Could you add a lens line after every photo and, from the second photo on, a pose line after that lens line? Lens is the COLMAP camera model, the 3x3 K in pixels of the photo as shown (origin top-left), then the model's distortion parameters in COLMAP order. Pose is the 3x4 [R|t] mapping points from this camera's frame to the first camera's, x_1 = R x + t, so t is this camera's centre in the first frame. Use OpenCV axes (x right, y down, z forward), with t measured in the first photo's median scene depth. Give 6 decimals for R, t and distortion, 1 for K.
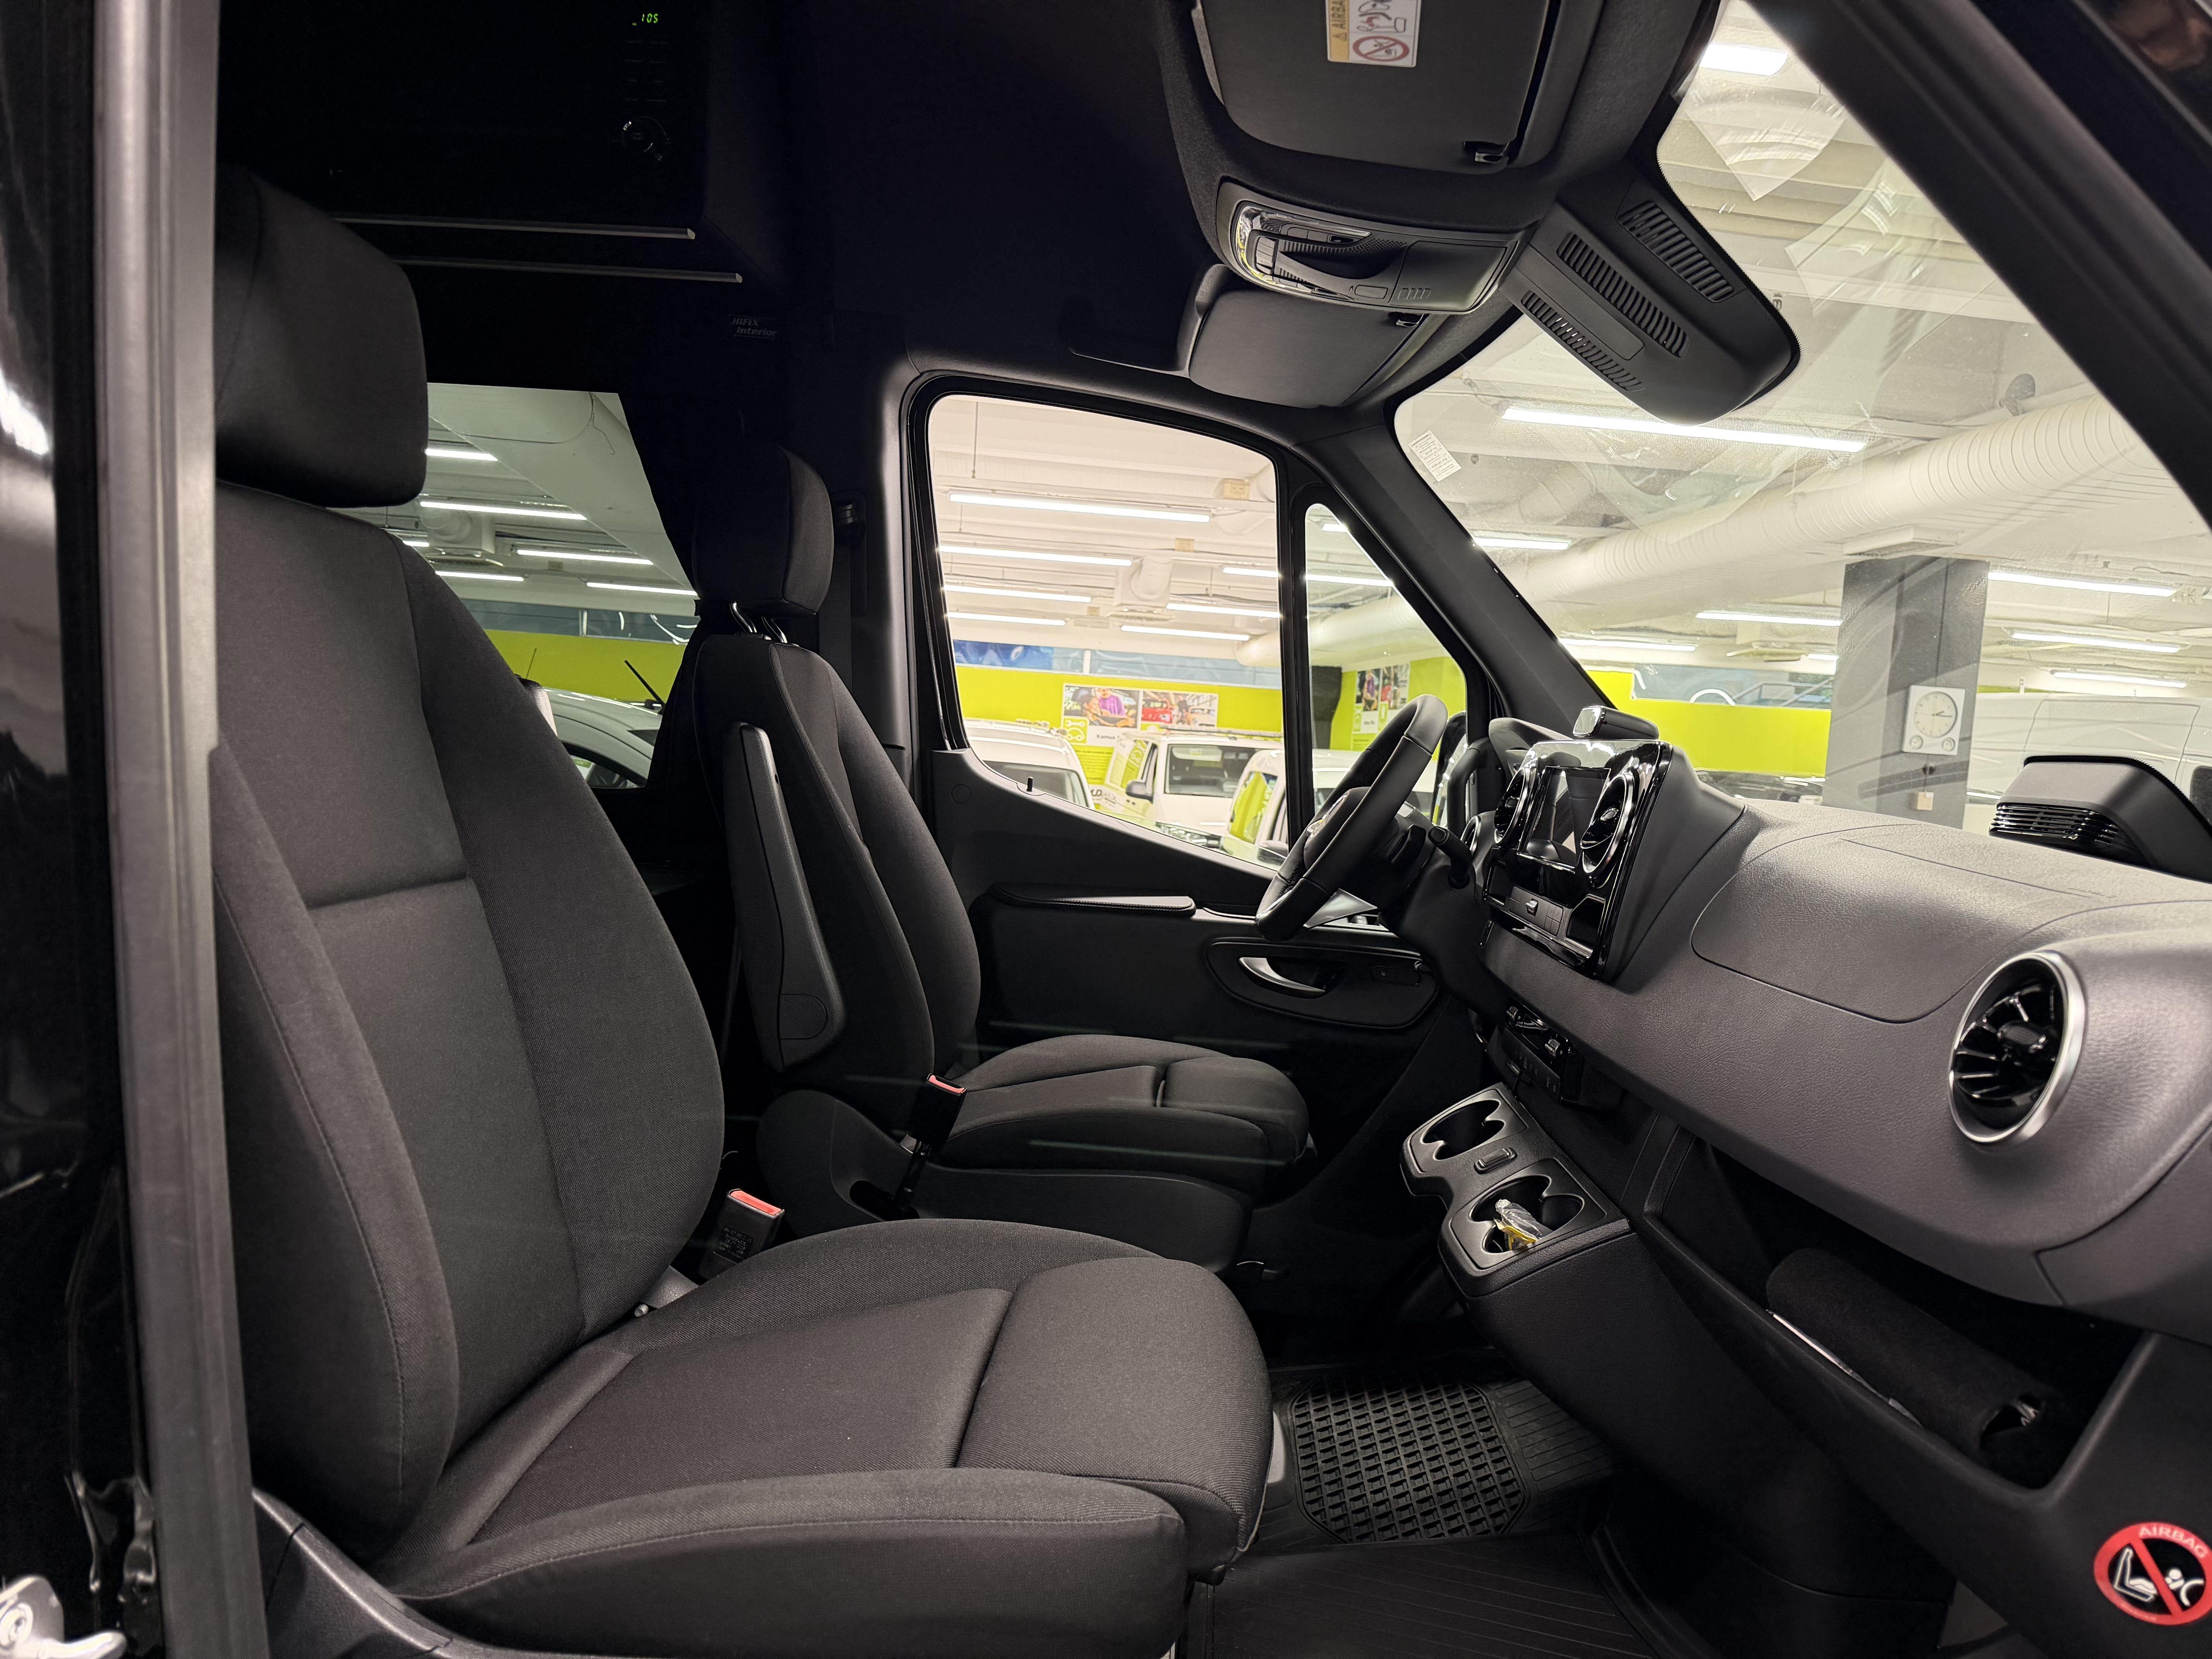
lens RADIAL K [[1568.9, 0, 1106.0], [0, 1568.9, 829.5], [0, 0, 1]] dist [0.116802, -0.171046]
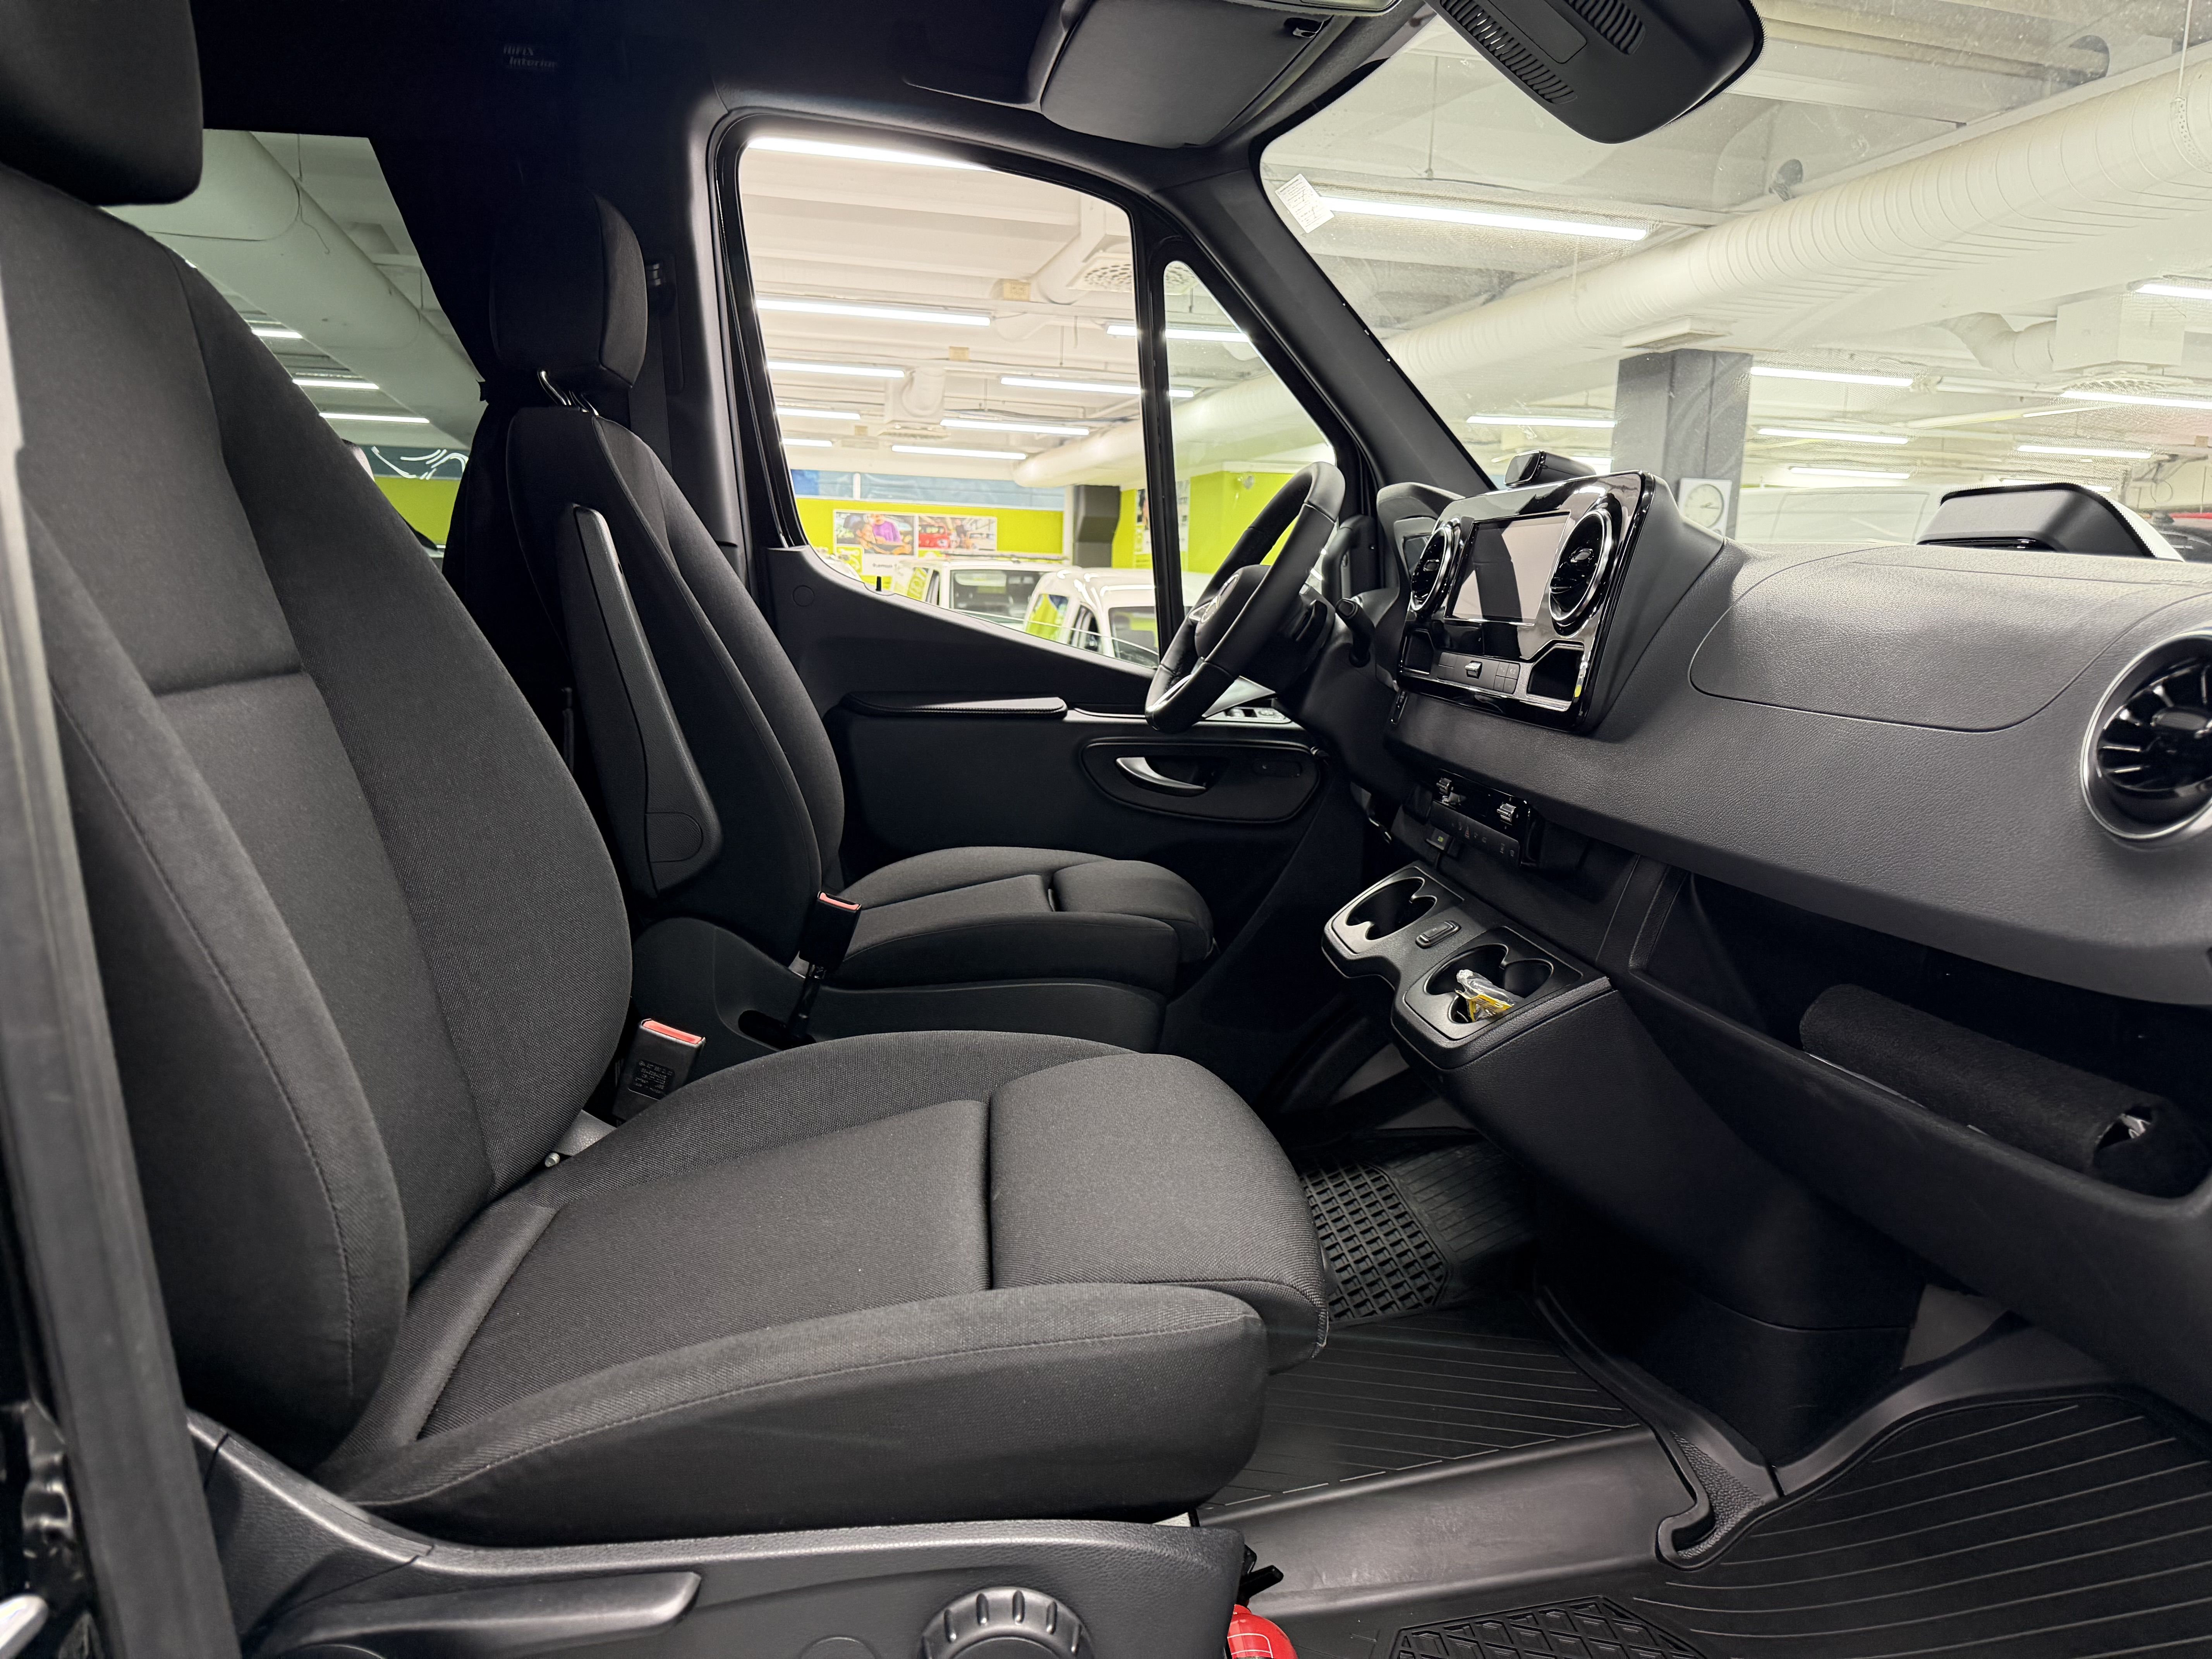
lens RADIAL K [[1568.9, 0, 1106.0], [0, 1568.9, 829.5], [0, 0, 1]] dist [0.116802, -0.171046]
pose [[0.988407, -0.058477, 0.140114, -0.083276], [0.043451, 0.993201, 0.108001, 0.031051], [-0.145477, -0.100661, 0.984228, 0.086041]]
